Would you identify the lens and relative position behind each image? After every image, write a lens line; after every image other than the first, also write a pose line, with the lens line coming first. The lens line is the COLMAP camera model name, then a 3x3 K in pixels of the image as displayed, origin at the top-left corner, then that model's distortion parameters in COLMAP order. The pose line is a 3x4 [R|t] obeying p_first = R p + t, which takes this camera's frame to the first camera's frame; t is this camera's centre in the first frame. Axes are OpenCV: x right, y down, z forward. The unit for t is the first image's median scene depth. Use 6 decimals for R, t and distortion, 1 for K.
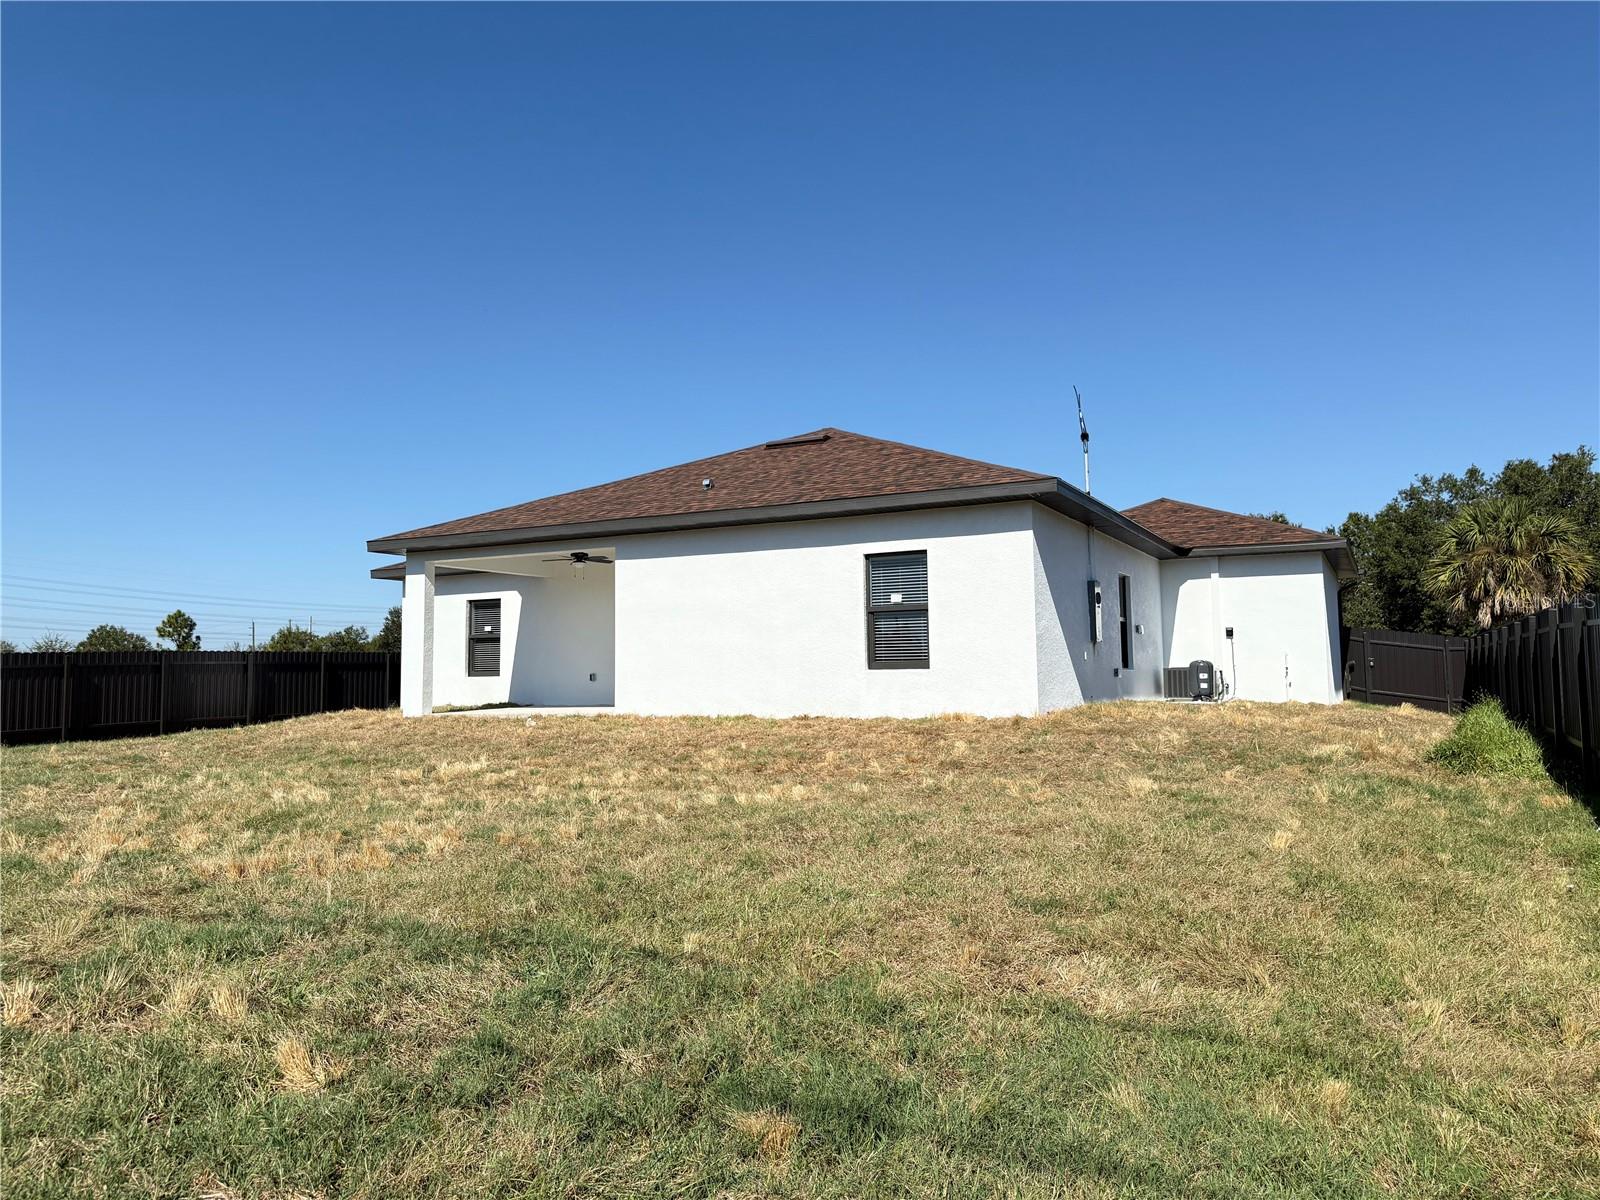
lens RADIAL K [[1124.7, 0, 786.2], [0, 1124.7, 584.6], [0, 0, 1]] dist [0.044541, -0.052261]
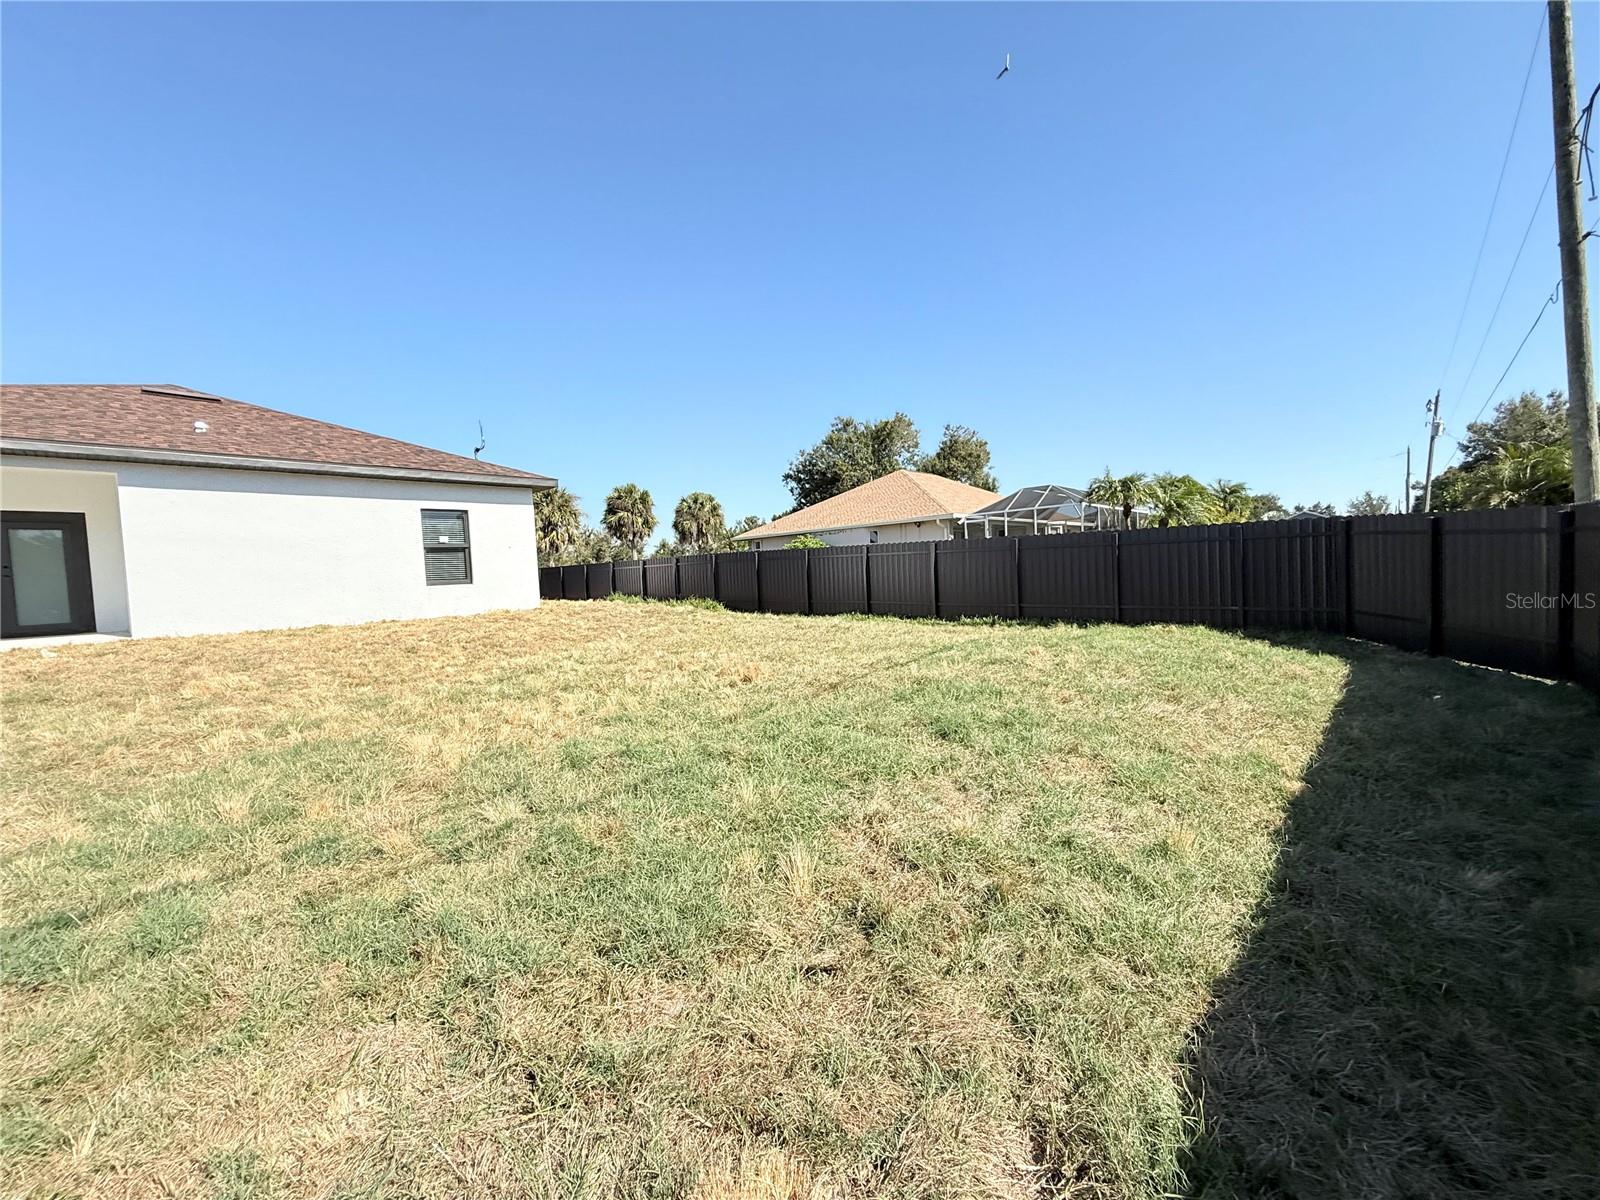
lens RADIAL K [[638.1, 0, 795.2], [0, 638.1, 599.6], [0, 0, 1]] dist [0.001041, 0.000067]
pose [[0.256074, -0.040882, 0.965792, -0.859248], [-0.034744, 0.998071, 0.051460, 0.044910], [-0.966033, -0.046733, 0.254160, 0.416500]]
